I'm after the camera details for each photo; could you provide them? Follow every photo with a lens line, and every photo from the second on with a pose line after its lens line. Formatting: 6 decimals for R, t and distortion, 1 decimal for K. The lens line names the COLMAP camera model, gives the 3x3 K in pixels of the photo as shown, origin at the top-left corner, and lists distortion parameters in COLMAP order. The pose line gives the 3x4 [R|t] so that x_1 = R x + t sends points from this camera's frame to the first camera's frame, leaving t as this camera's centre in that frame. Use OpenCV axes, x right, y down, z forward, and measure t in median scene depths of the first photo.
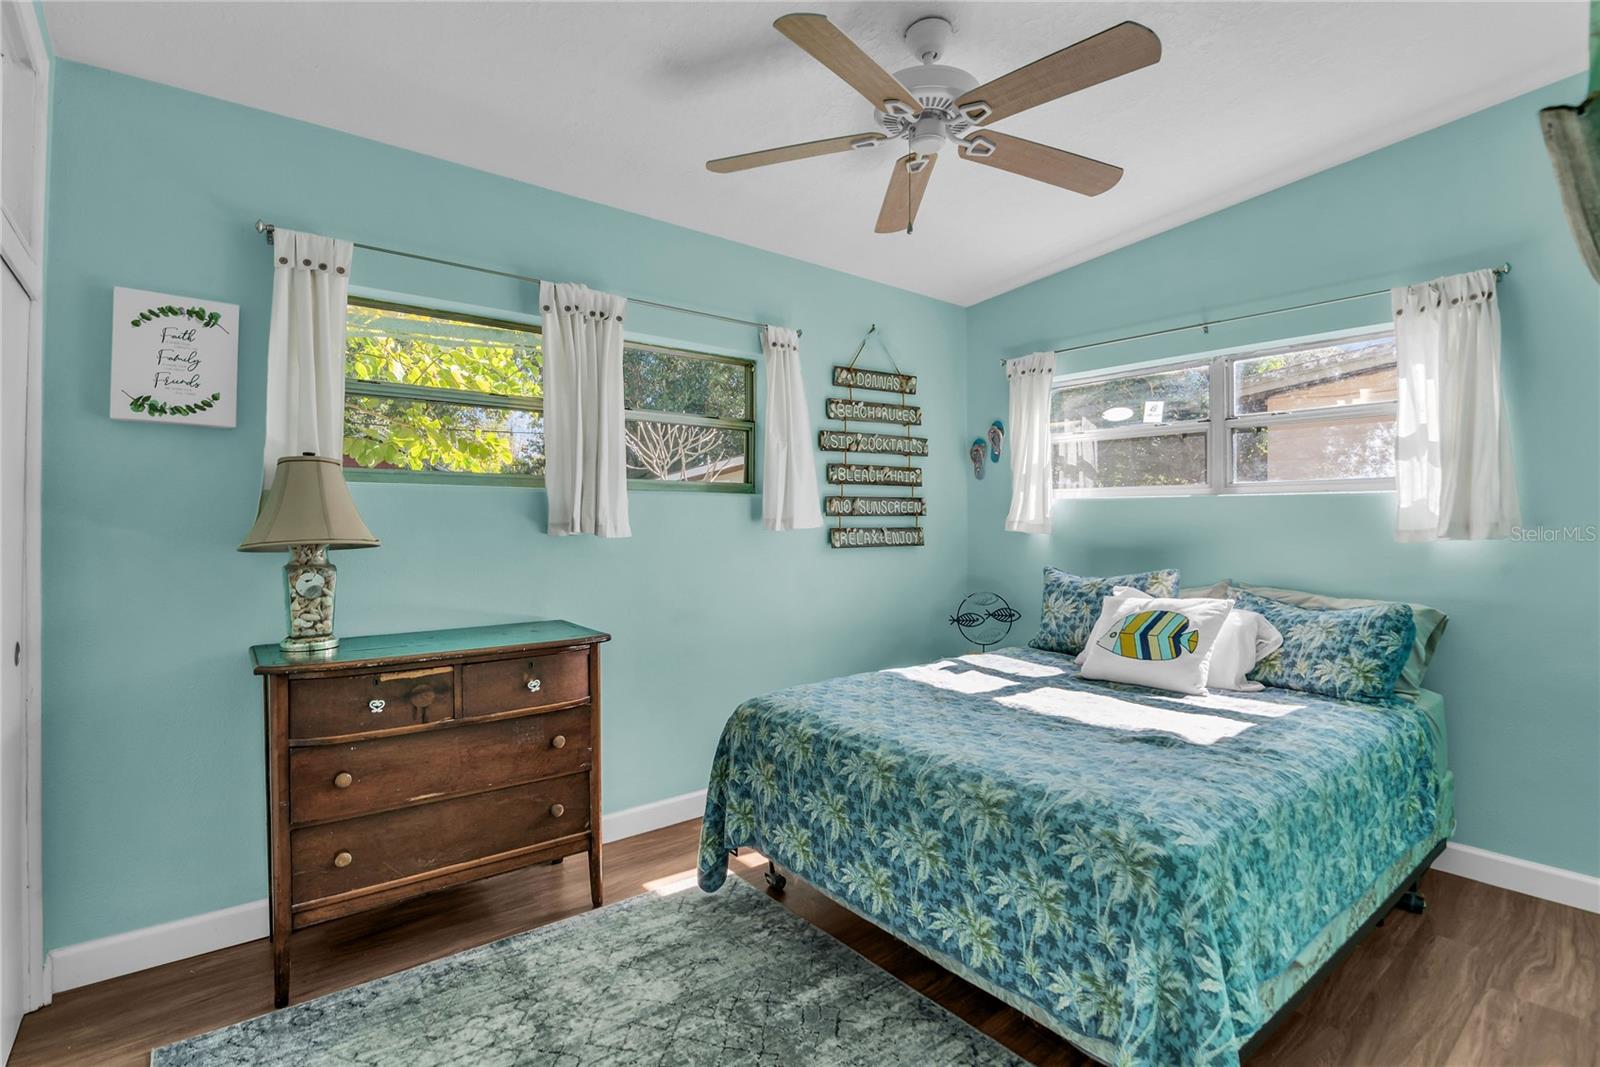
lens RADIAL K [[756.4, 0, 800.8], [0, 756.4, 529.6], [0, 0, 1]] dist [-0.025039, 0.000183]
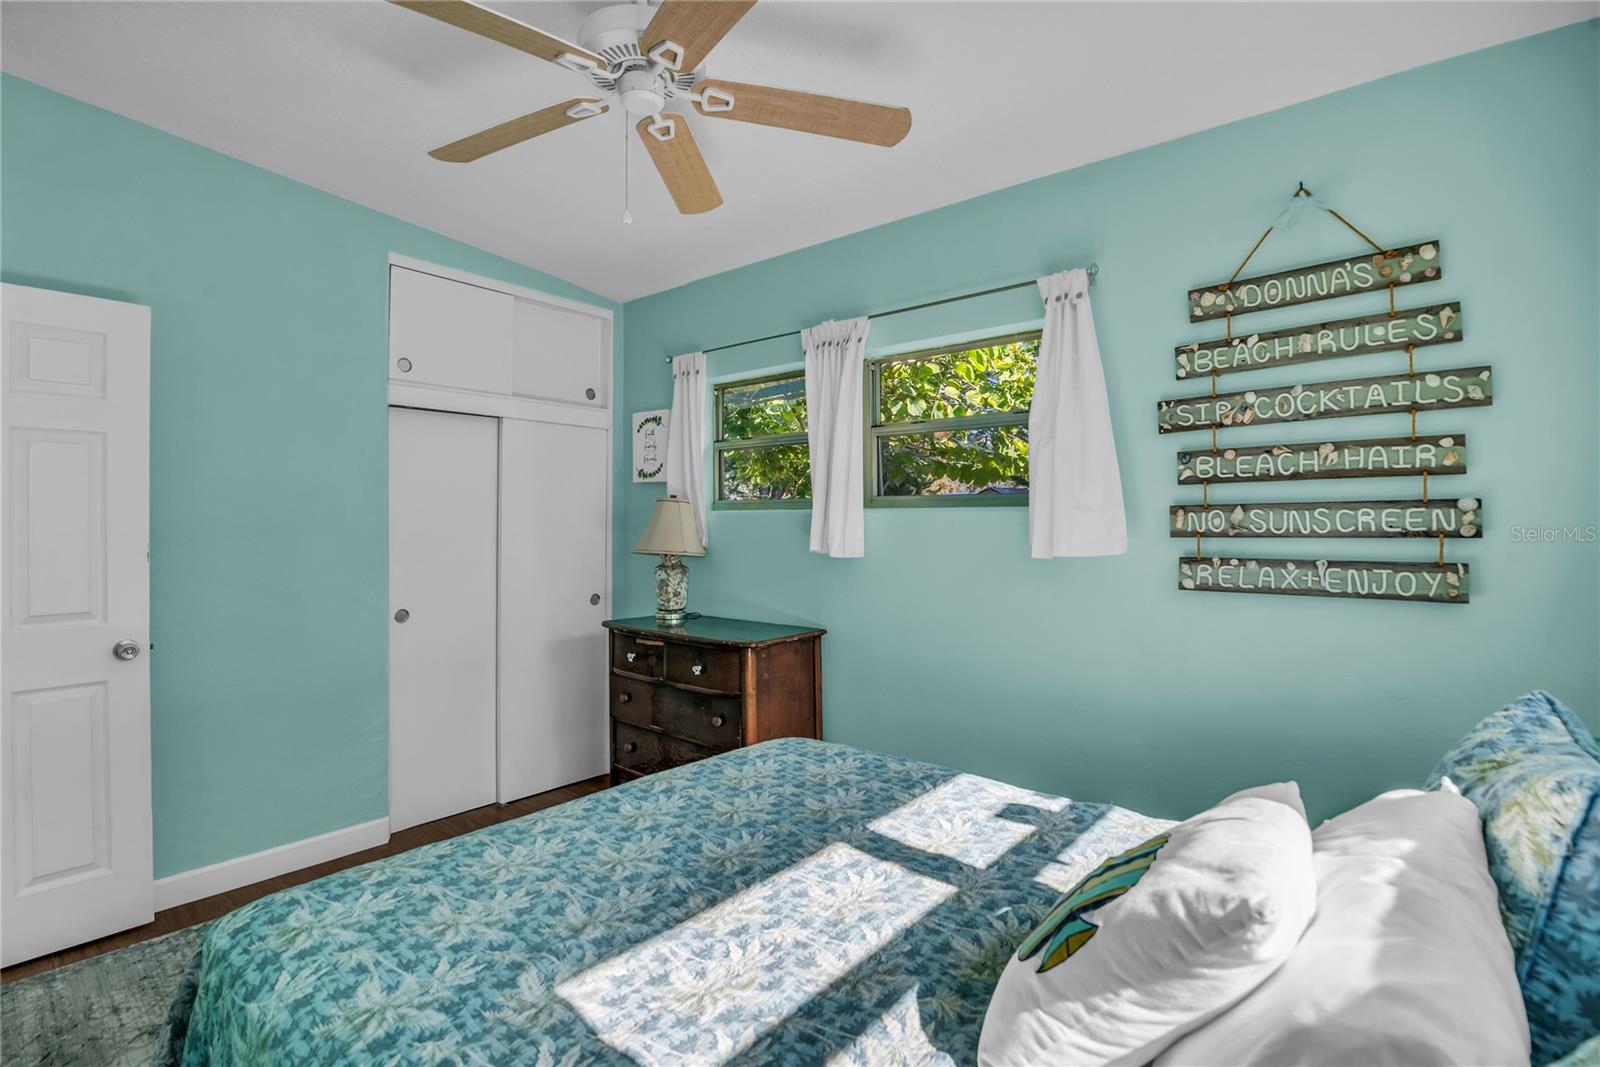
lens RADIAL K [[756.4, 0, 800.2], [0, 756.4, 522.8], [0, 0, 1]] dist [-0.025039, 0.000183]
pose [[0.183624, 0.007566, -0.982967, 0.566970], [-0.001257, 0.999971, 0.007462, -0.032513], [0.982996, -0.000135, 0.183629, 0.562763]]
